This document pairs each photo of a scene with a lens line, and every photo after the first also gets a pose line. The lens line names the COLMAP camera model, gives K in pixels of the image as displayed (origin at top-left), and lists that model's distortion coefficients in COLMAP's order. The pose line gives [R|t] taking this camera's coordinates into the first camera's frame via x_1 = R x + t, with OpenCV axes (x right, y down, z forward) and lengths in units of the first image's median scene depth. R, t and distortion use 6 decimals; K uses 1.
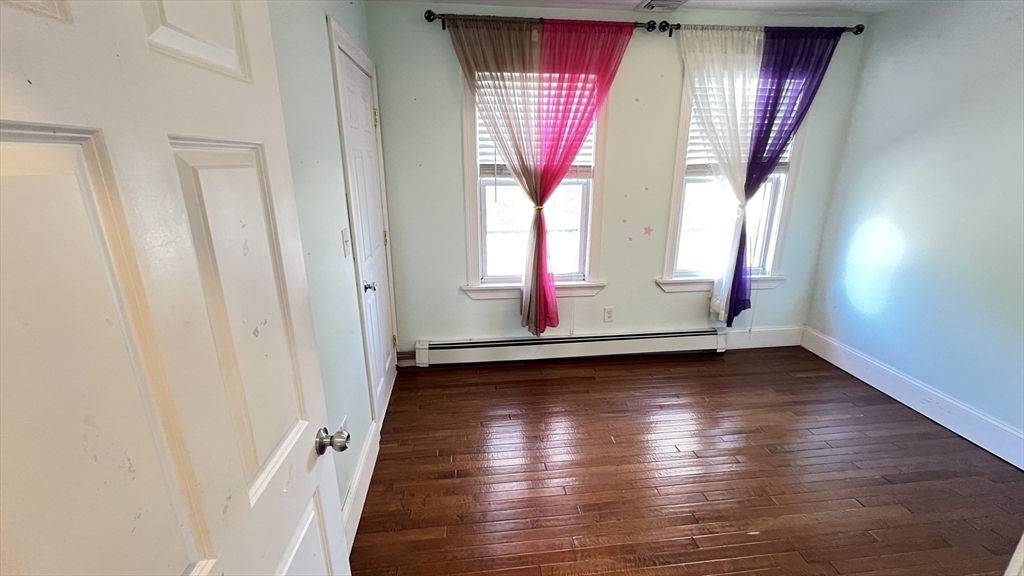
lens RADIAL K [[419.7, 0, 510.4], [0, 419.7, 288.7], [0, 0, 1]] dist [0.000038, 0.000178]
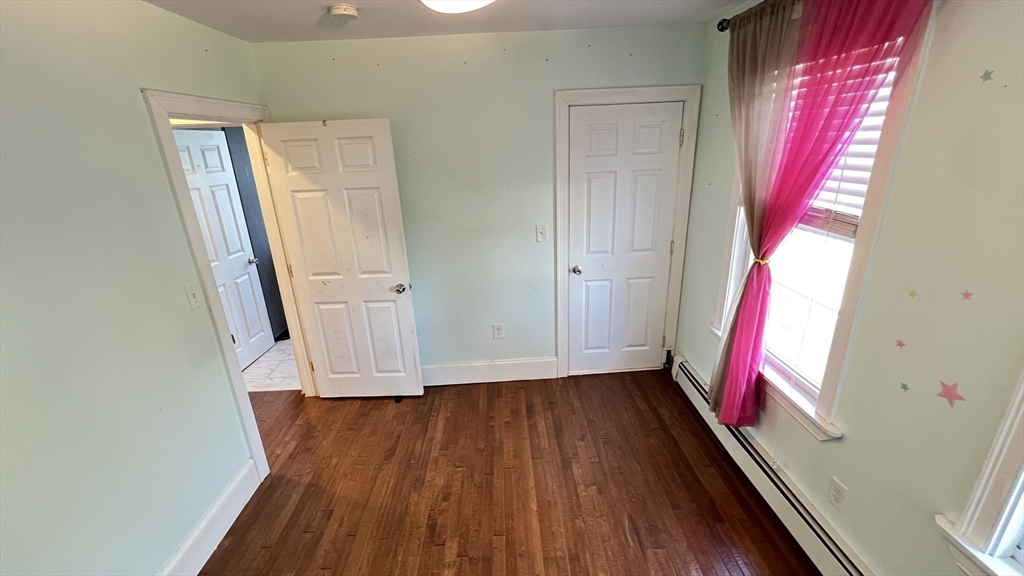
lens RADIAL K [[419.7, 0, 510.4], [0, 419.7, 288.7], [0, 0, 1]] dist [0.000038, 0.000178]
pose [[-0.081533, 0.332650, -0.939519, 0.137527], [-0.251582, 0.905263, 0.342353, -0.050726], [0.964395, 0.264280, 0.009880, 0.107583]]
